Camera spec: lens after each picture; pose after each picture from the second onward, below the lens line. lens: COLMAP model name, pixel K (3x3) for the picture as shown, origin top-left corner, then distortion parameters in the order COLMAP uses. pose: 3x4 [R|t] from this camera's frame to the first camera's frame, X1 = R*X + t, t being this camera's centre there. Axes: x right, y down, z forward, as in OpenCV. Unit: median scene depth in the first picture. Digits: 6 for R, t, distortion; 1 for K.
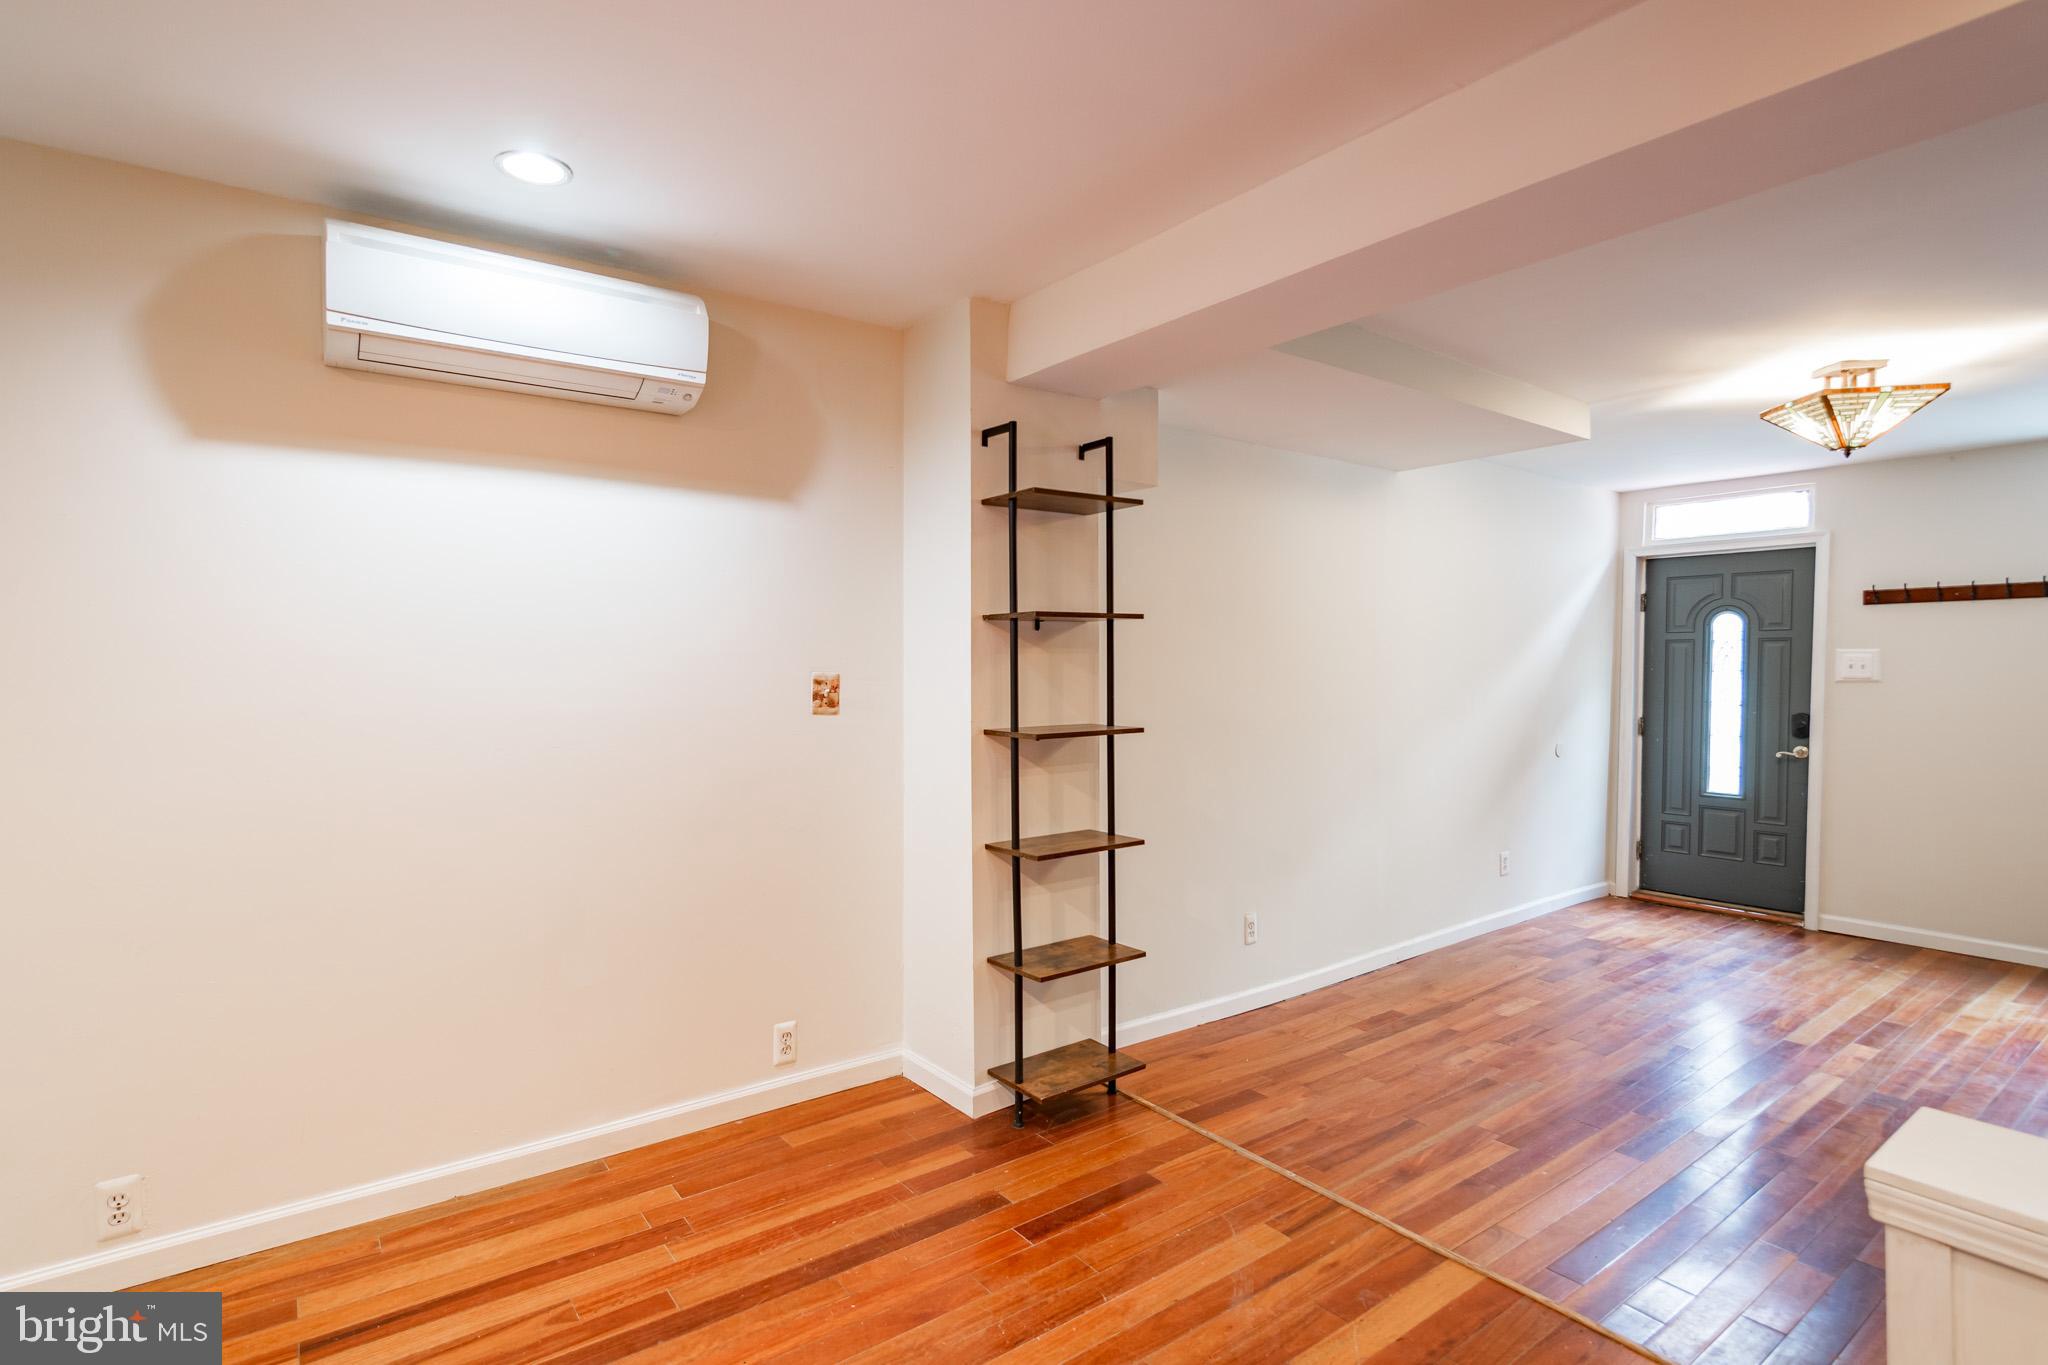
lens RADIAL K [[979.1, 0, 1036.8], [0, 979.1, 686.9], [0, 0, 1]] dist [0.002482, -0.000180]
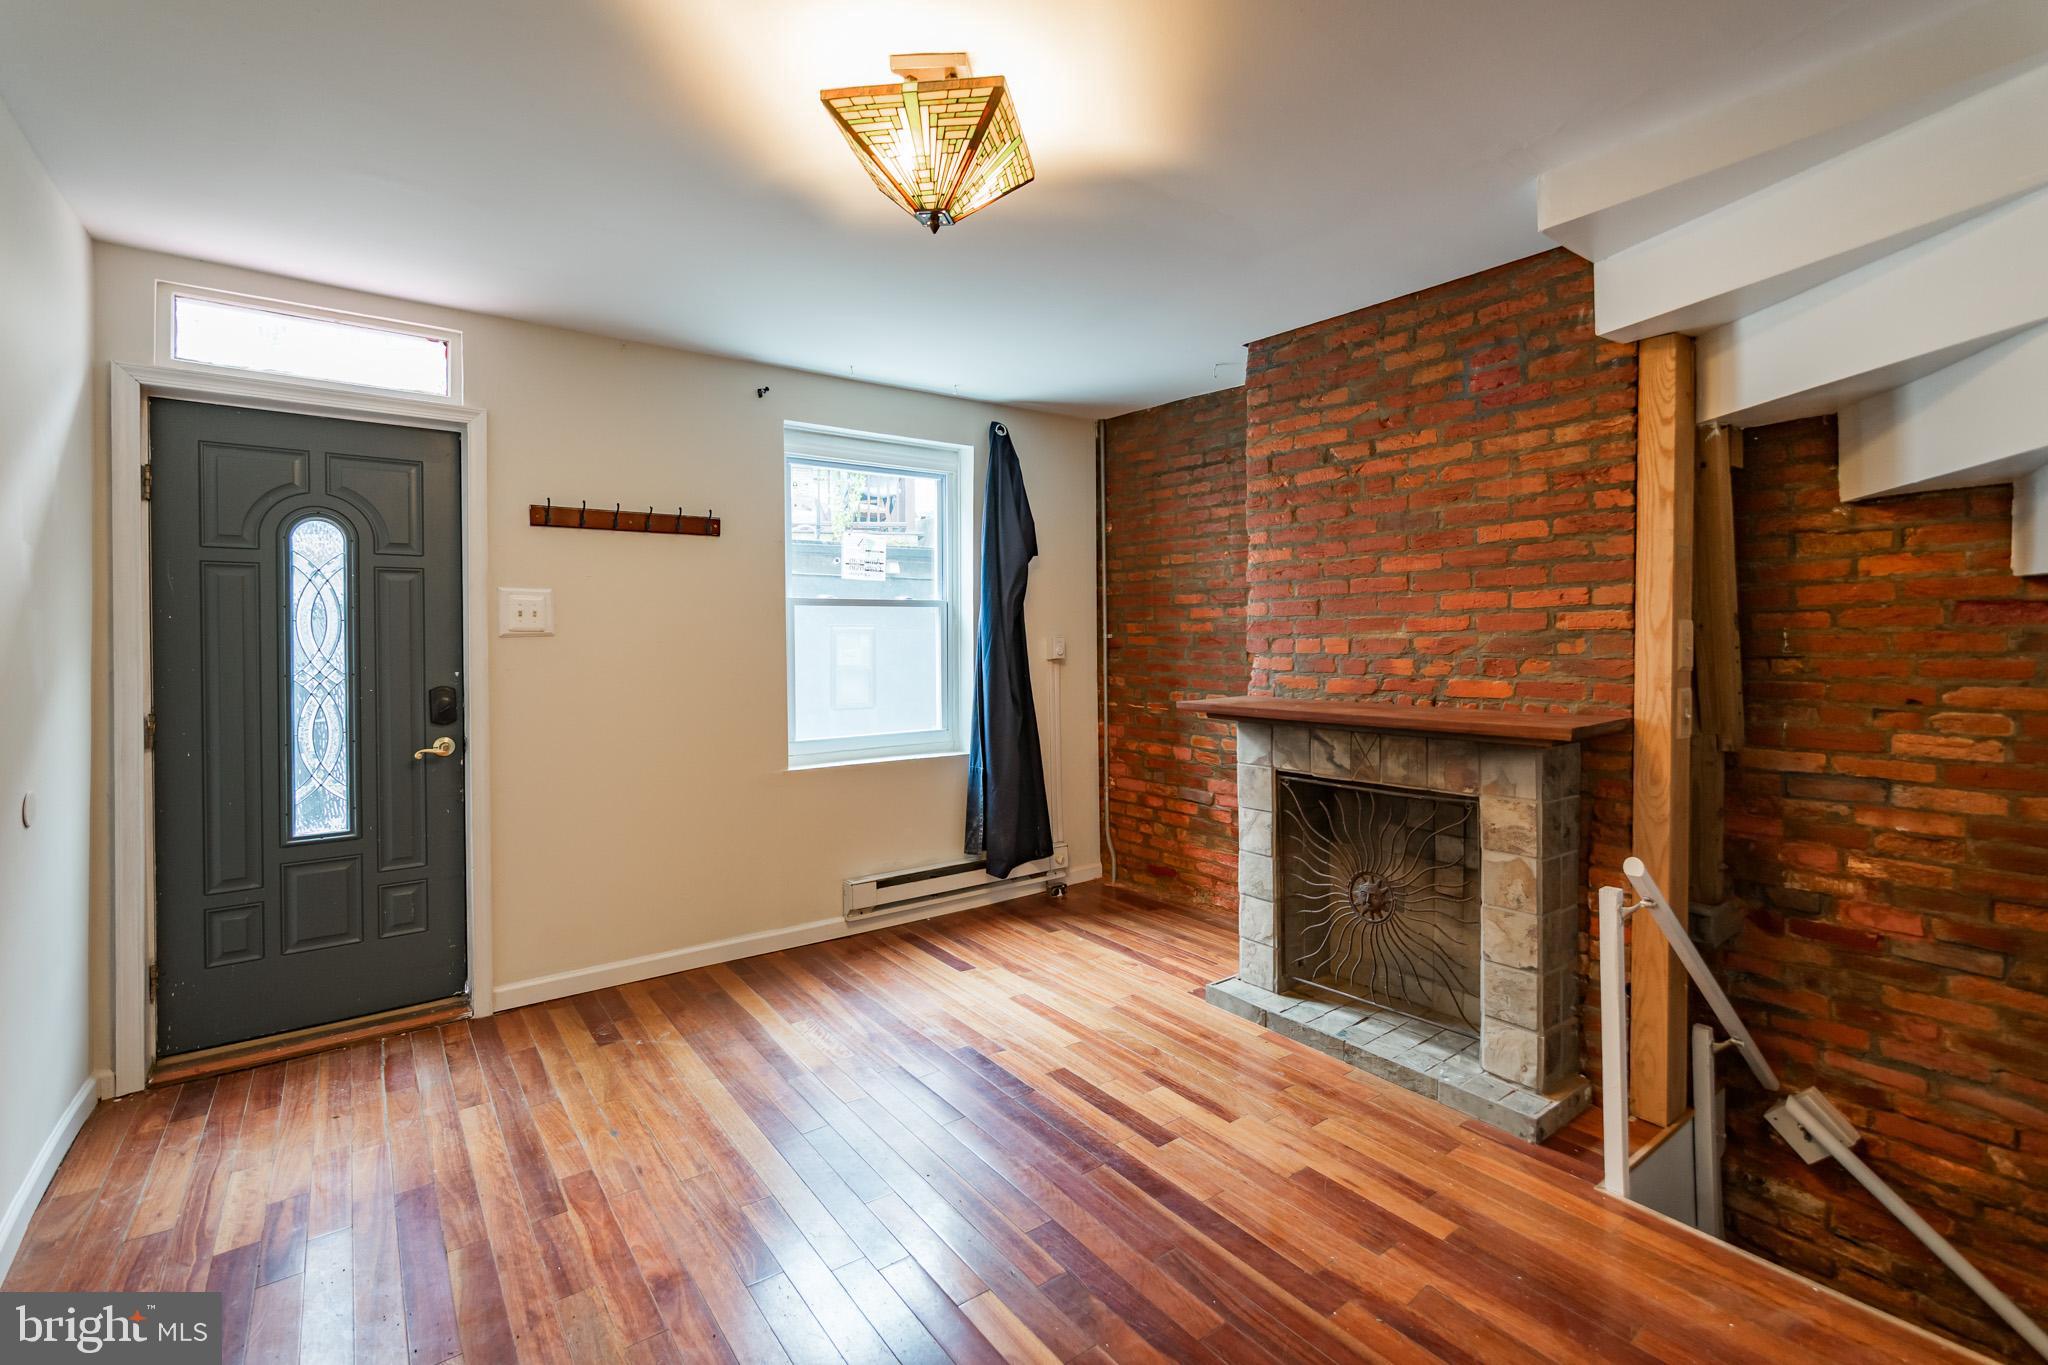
lens RADIAL K [[979.1, 0, 1062.2], [0, 979.1, 650.7], [0, 0, 1]] dist [0.002482, -0.000180]
pose [[0.033164, -0.015065, 0.999336, 0.153334], [0.027136, 0.999531, 0.014168, 0.005592], [-0.999081, 0.026648, 0.033557, 0.582478]]
